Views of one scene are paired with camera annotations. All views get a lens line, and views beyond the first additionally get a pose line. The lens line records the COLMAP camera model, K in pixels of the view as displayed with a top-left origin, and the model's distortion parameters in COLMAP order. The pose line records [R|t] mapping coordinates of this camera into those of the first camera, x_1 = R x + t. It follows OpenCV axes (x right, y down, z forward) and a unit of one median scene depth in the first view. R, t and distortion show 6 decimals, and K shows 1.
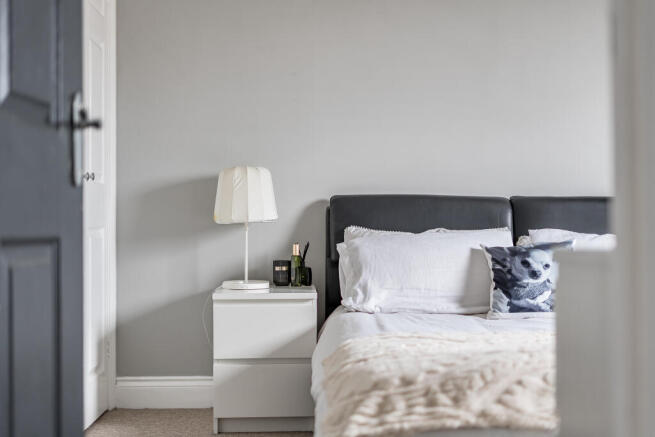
lens RADIAL K [[929.8, 0, 327.0], [0, 929.8, 219.5], [0, 0, 1]] dist [-0.041471, 0.000000]
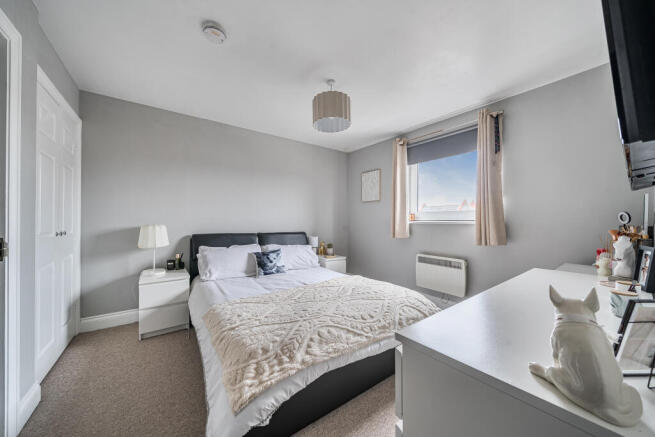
lens RADIAL K [[226.1, 0, 325.9], [0, 226.1, 219.5], [0, 0, 1]] dist [-0.007251, -0.000233]
pose [[0.820569, 0.006518, 0.571511, -0.059317], [-0.006491, 0.999977, -0.002086, -0.079189], [-0.571511, -0.001998, 0.820592, 0.253620]]
